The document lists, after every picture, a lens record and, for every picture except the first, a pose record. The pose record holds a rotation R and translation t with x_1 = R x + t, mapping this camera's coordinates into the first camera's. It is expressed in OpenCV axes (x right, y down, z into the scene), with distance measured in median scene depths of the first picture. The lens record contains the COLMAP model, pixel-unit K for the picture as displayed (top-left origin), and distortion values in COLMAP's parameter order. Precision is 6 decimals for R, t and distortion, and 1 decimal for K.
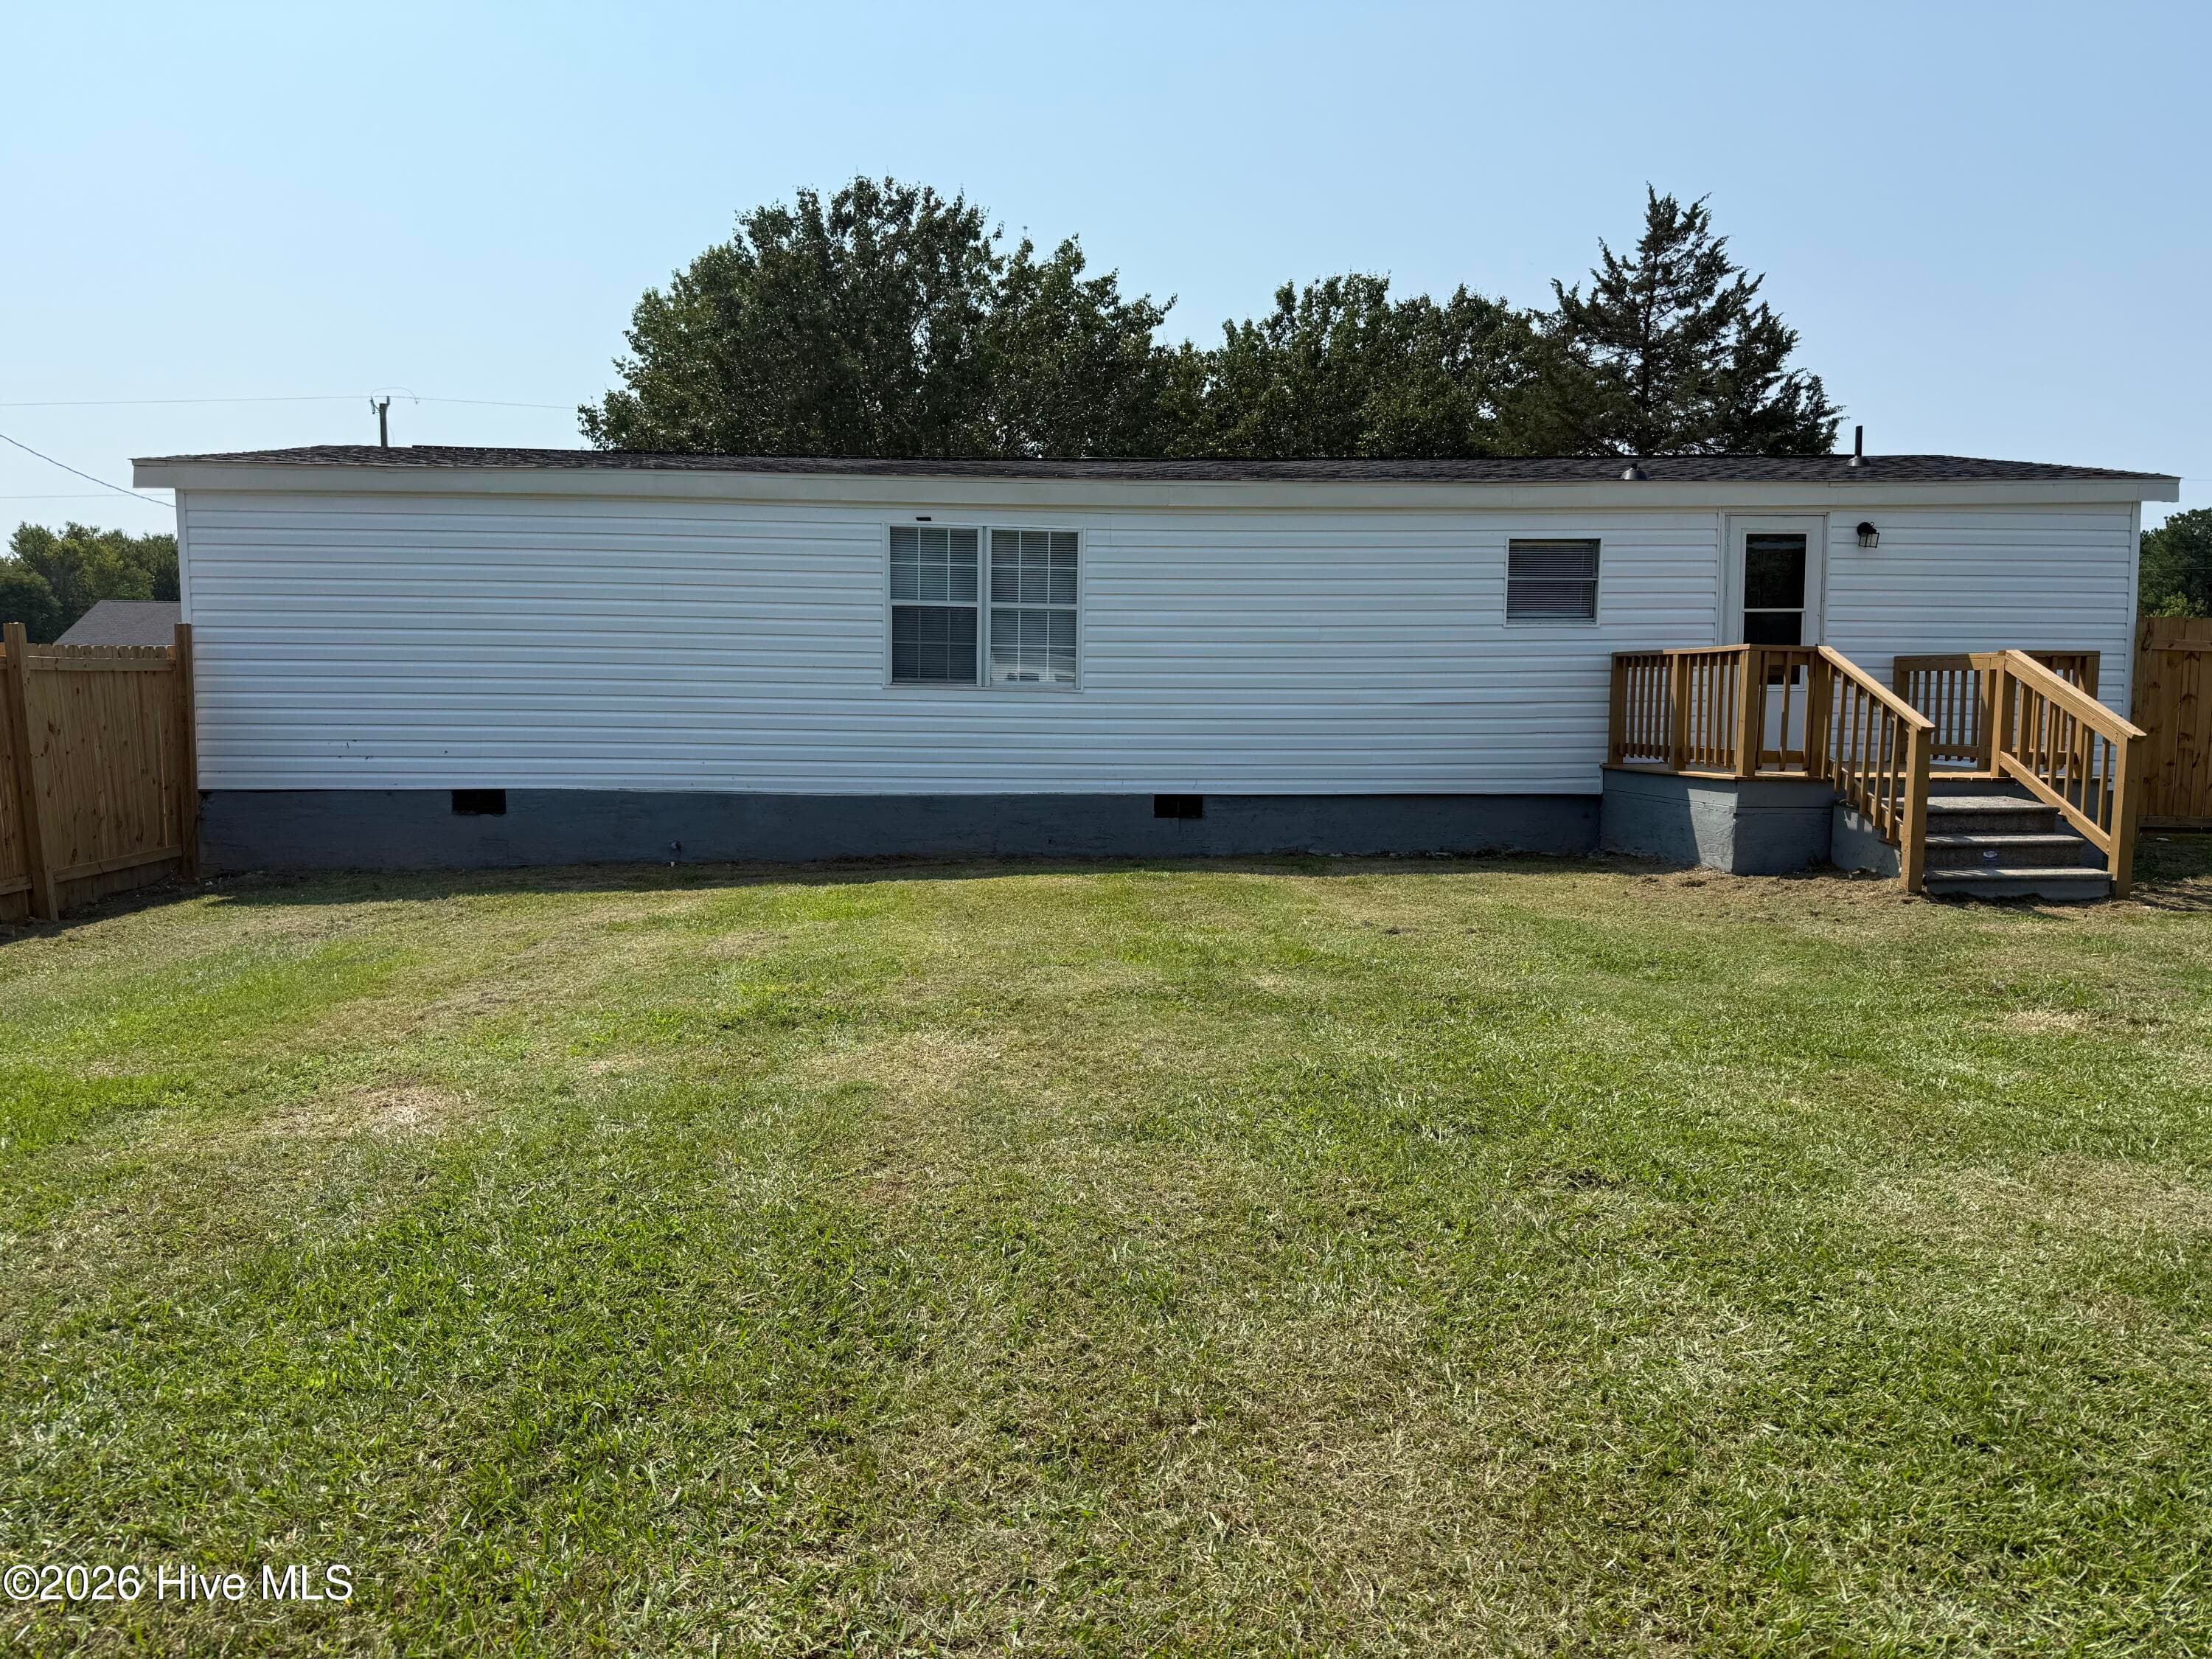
lens RADIAL K [[1543.8, 0, 1100.6], [0, 1543.8, 874.9], [0, 0, 1]] dist [0.037746, -0.069615]
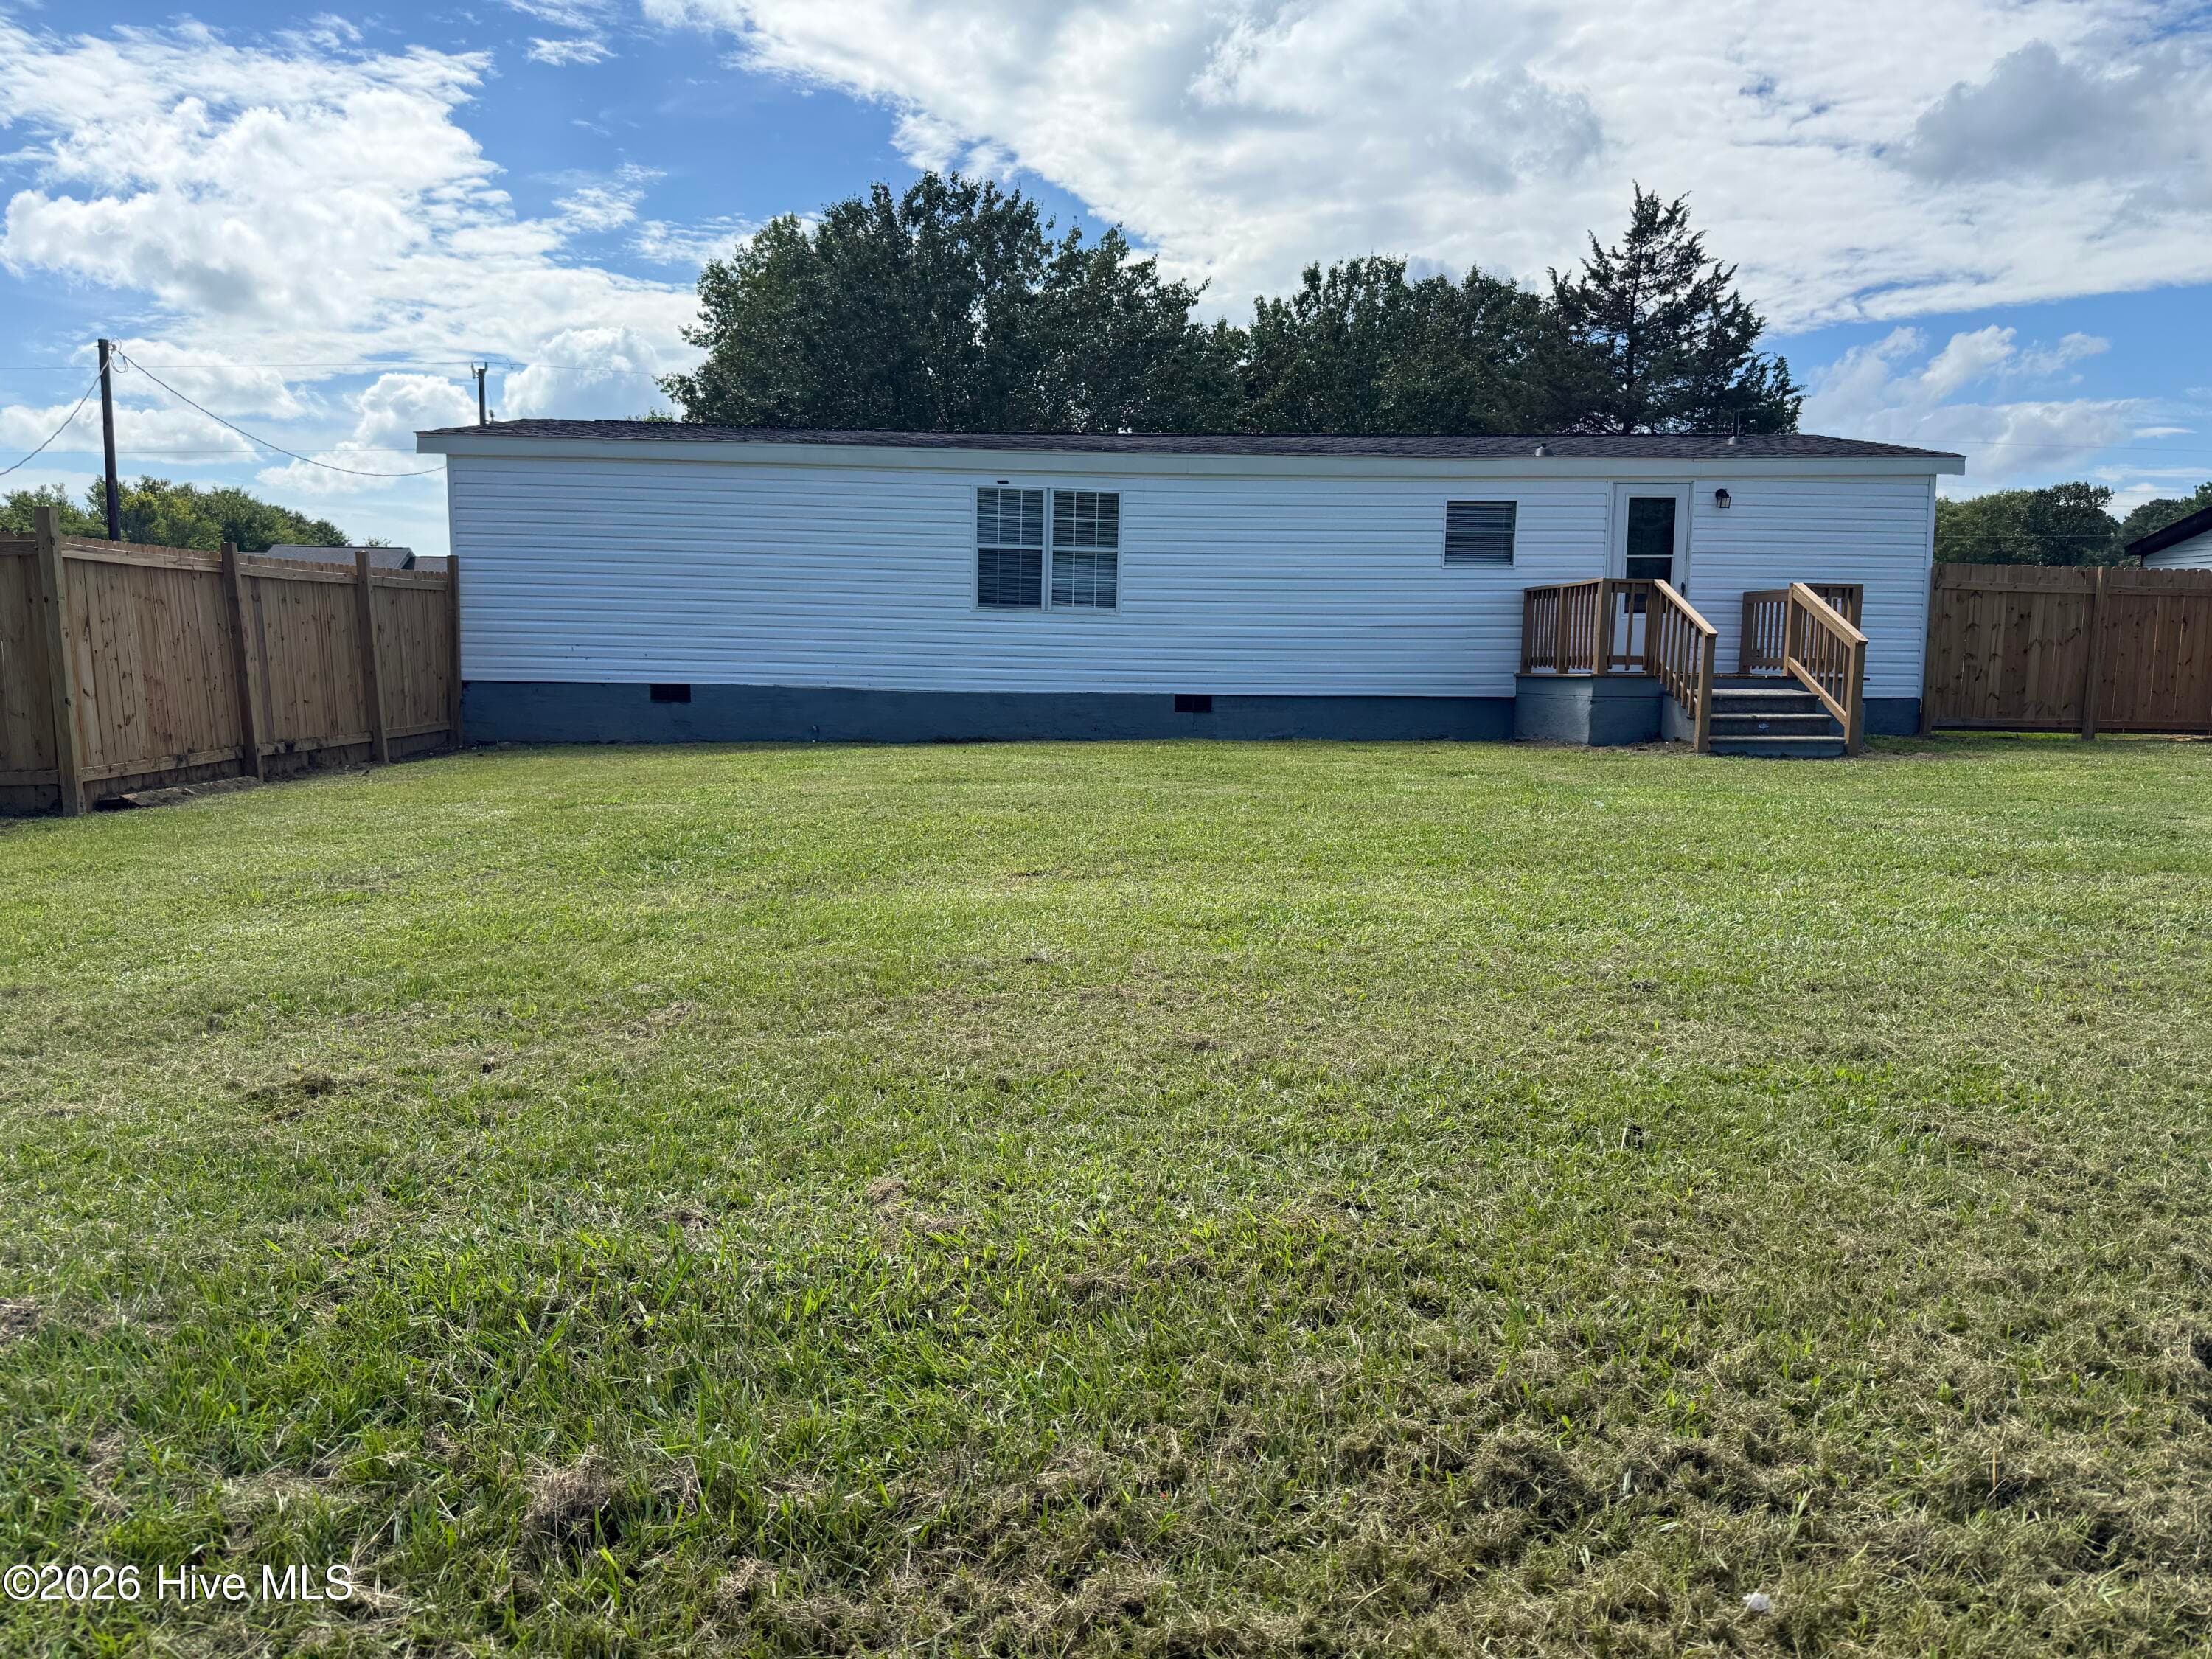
lens RADIAL K [[1543.8, 0, 1100.6], [0, 1543.8, 874.9], [0, 0, 1]] dist [0.037746, -0.069615]
pose [[0.999666, 0.013014, -0.022306, 0.001072], [-0.012475, 0.999631, 0.024113, 0.029514], [0.022611, -0.023827, 0.999460, -0.133035]]
